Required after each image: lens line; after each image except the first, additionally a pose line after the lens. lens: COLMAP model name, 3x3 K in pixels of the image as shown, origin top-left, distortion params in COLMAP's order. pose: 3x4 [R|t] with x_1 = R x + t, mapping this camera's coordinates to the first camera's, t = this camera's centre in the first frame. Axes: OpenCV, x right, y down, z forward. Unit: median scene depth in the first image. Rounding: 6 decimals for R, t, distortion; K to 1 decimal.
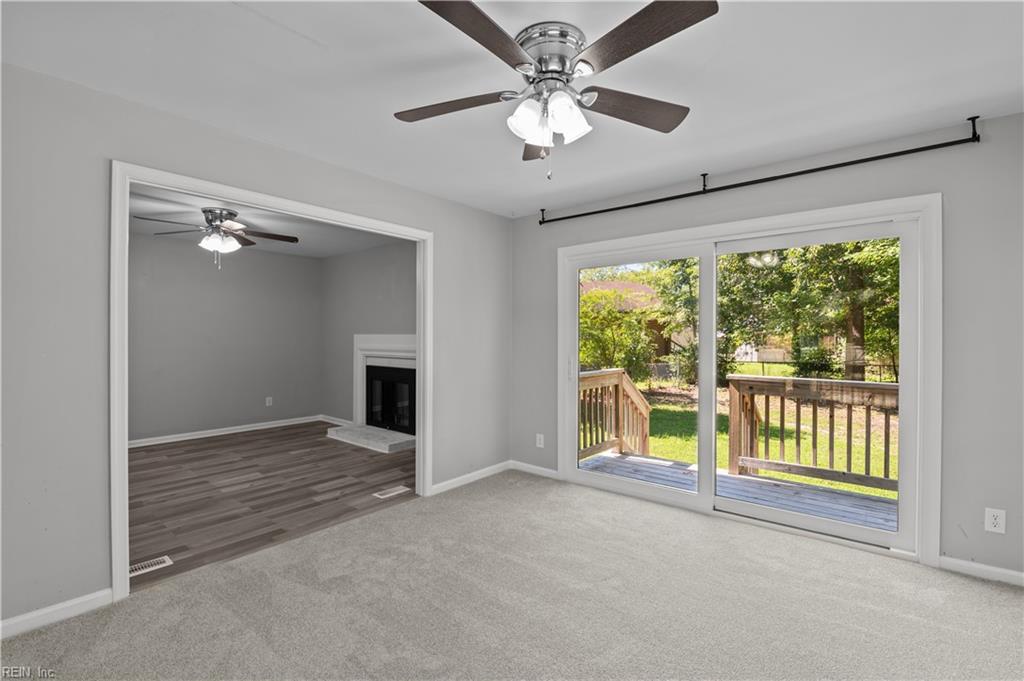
lens RADIAL K [[457.3, 0, 516.1], [0, 457.3, 333.1], [0, 0, 1]] dist [-0.000827, -0.000217]
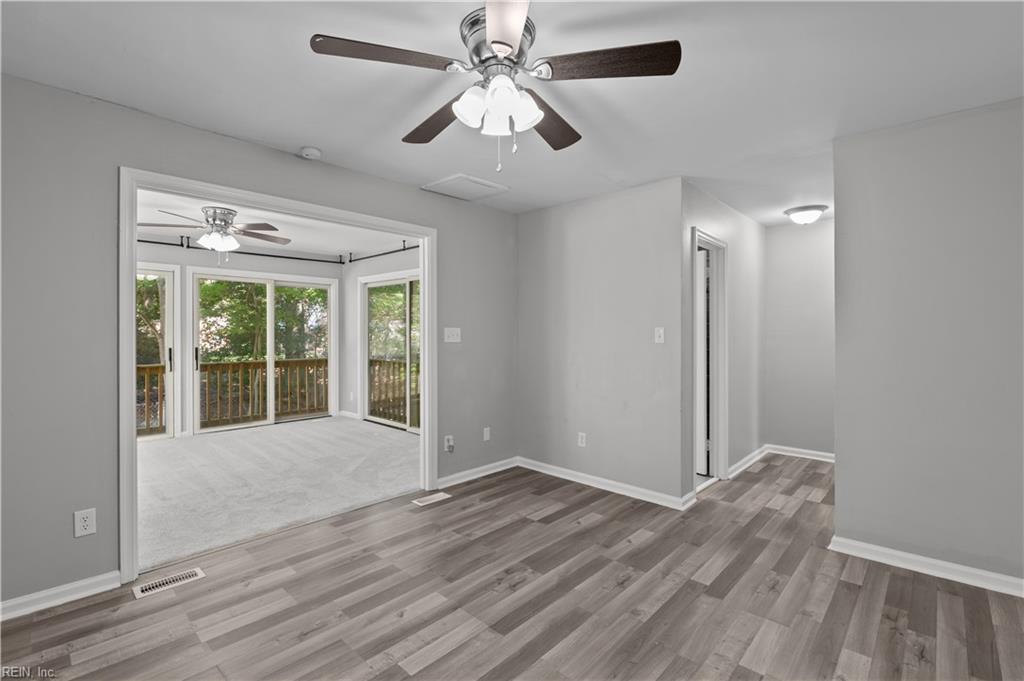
lens RADIAL K [[460.7, 0, 514.8], [0, 460.7, 333.9], [0, 0, 1]] dist [-0.018852, -0.000827]
pose [[-0.998291, -0.004912, 0.058240, -0.724333], [-0.004724, 0.999983, 0.003371, 0.009071], [-0.058256, 0.003090, -0.998297, 1.486201]]
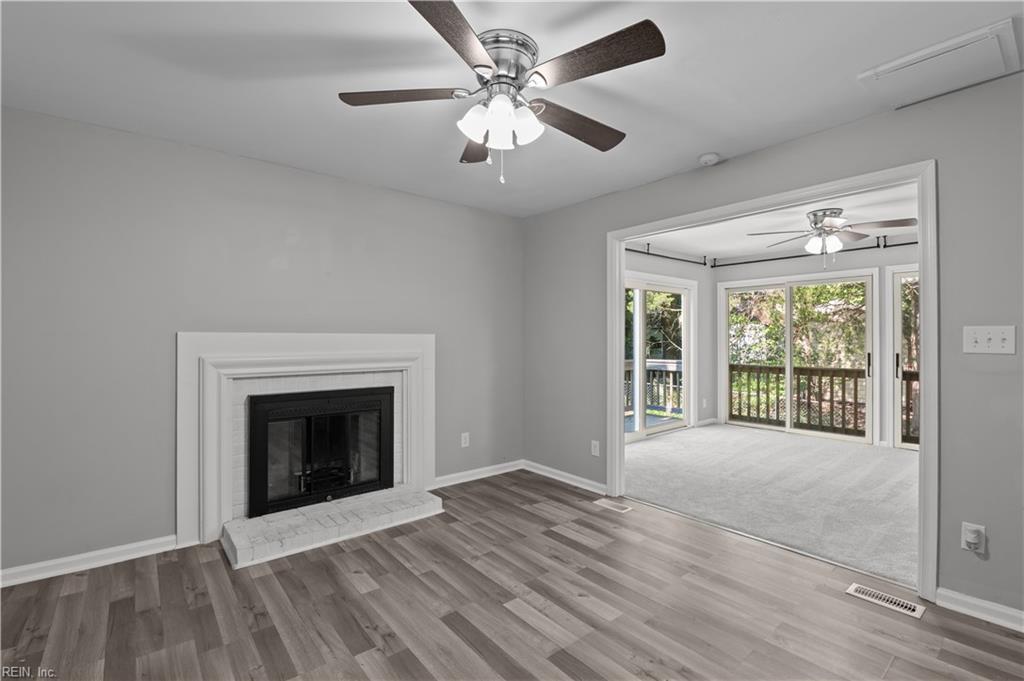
lens RADIAL K [[460.7, 0, 514.8], [0, 460.7, 333.9], [0, 0, 1]] dist [-0.018852, -0.000827]
pose [[0.193562, 0.005367, 0.981073, -1.131265], [-0.000121, 0.999985, -0.005446, 0.012156], [-0.981088, 0.000936, 0.193560, 0.955381]]
